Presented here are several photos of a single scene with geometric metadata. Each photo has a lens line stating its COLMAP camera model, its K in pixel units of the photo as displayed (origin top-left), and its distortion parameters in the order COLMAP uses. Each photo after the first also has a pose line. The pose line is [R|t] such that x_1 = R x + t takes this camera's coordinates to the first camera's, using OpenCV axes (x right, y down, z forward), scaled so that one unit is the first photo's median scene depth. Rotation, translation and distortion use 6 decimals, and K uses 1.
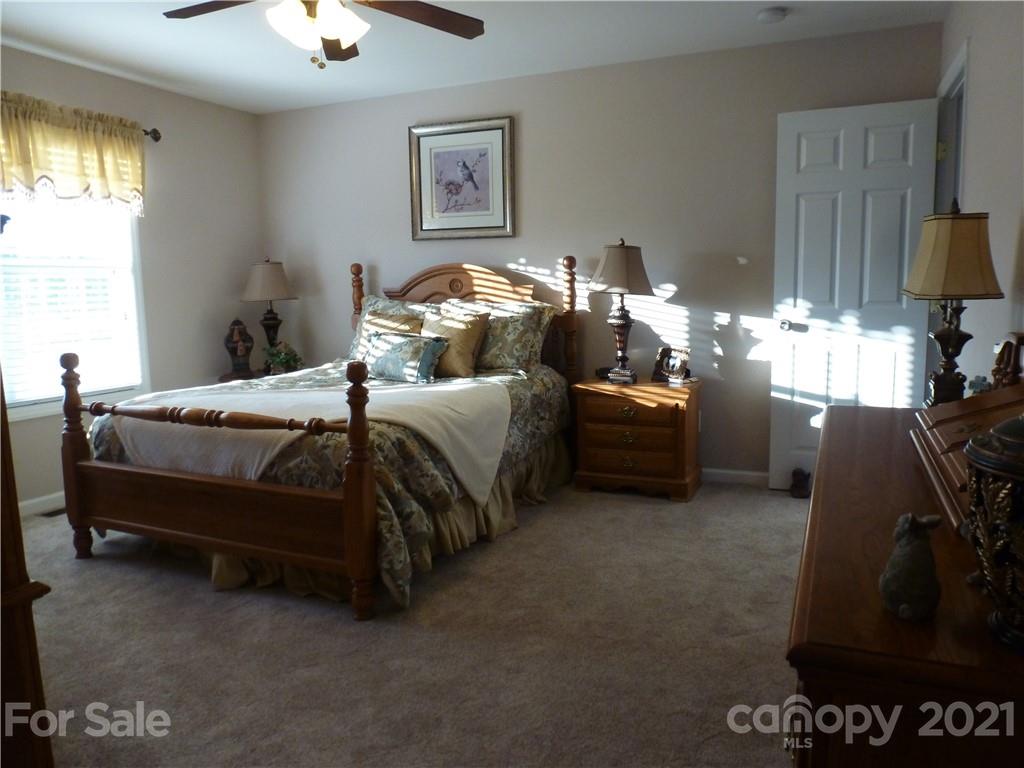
lens RADIAL K [[735.8, 0, 516.0], [0, 735.8, 390.4], [0, 0, 1]] dist [-0.066142, 0.027919]
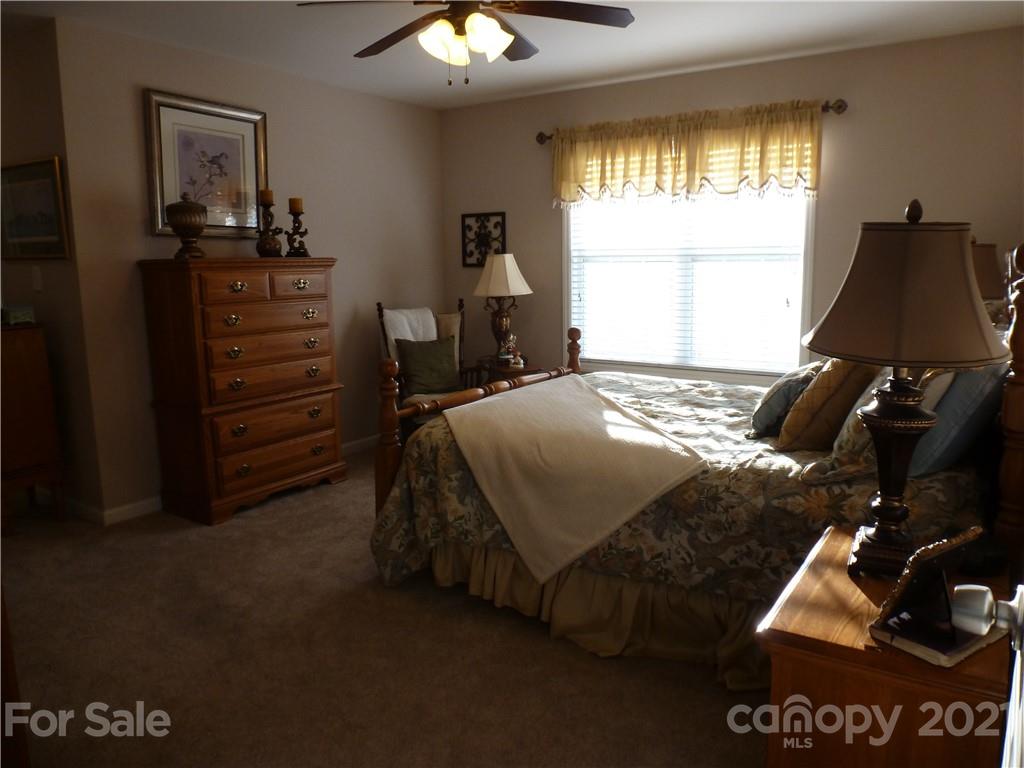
lens RADIAL K [[726.2, 0, 507.4], [0, 726.2, 372.1], [0, 0, 1]] dist [-0.075094, -0.000509]
pose [[-0.187853, 0.158800, -0.969275, 0.548542], [-0.126060, 0.974784, 0.184134, -0.161624], [0.974074, 0.156776, -0.163098, 0.898570]]
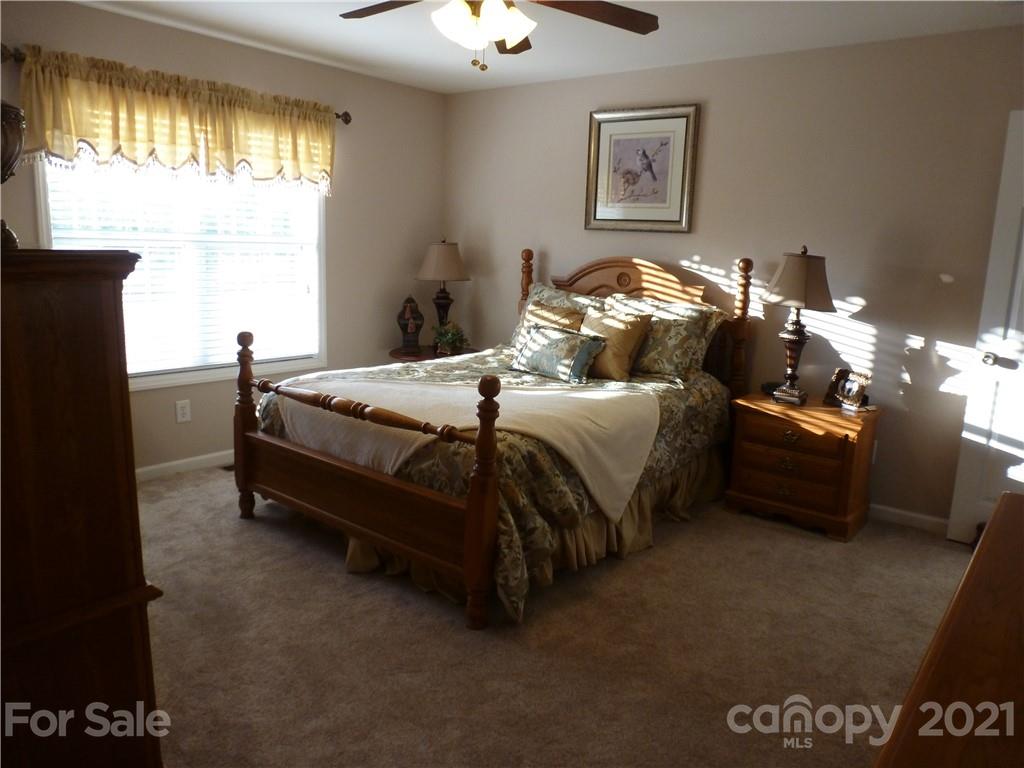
lens RADIAL K [[735.8, 0, 516.0], [0, 735.8, 390.4], [0, 0, 1]] dist [-0.066142, 0.027919]
pose [[0.963499, 0.101126, -0.247879, 0.042925], [-0.088162, 0.994119, 0.062882, -0.056180], [0.252780, -0.038733, 0.966748, 0.030920]]
